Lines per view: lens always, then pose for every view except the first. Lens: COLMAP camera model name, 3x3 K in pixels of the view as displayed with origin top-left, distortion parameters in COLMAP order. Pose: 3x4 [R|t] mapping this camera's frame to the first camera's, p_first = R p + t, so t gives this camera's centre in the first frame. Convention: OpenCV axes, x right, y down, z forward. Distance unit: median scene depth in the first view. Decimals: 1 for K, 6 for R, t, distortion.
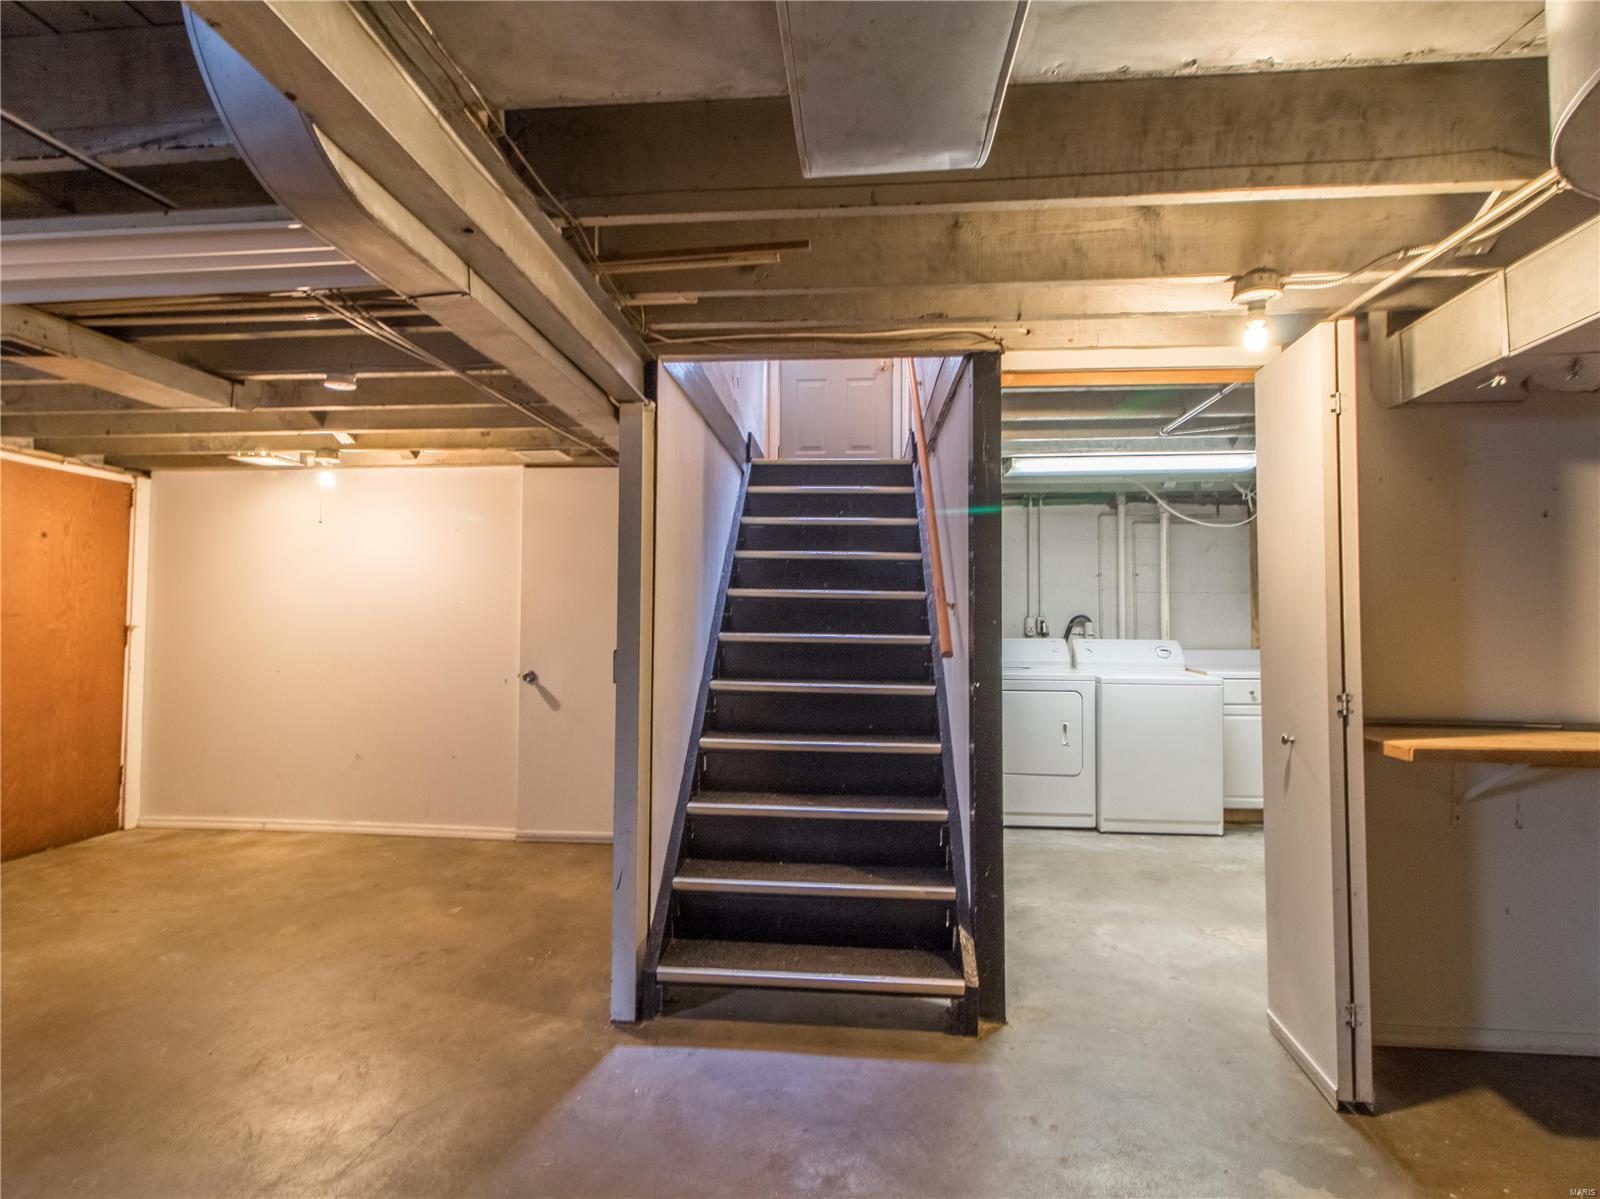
lens RADIAL K [[901.6, 0, 800.0], [0, 901.6, 599.5], [0, 0, 1]] dist [0.005085, 0.001881]
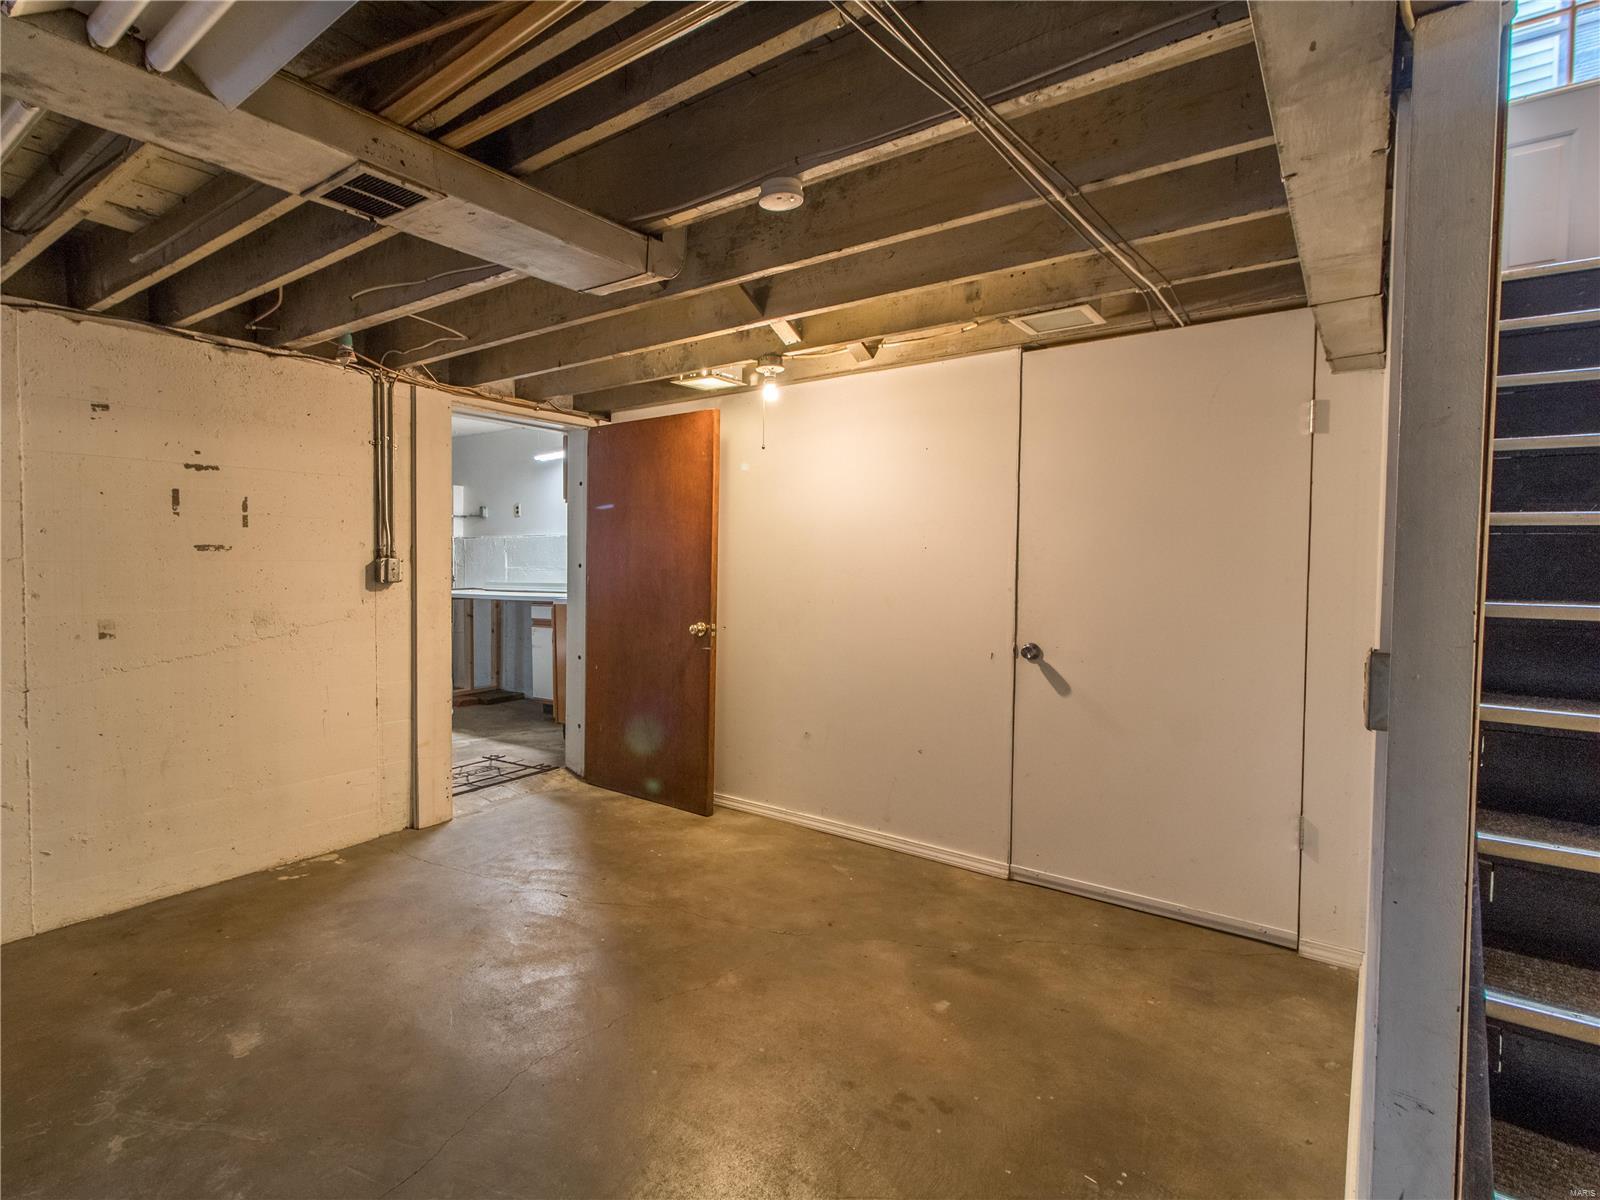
lens RADIAL K [[843.3, 0, 793.8], [0, 843.3, 594.5], [0, 0, 1]] dist [0.003385, -0.000017]
pose [[0.893090, 0.016870, -0.449562, -0.183935], [0.007596, 0.998589, 0.052563, 0.005722], [0.449814, -0.050358, 0.891701, 0.369969]]
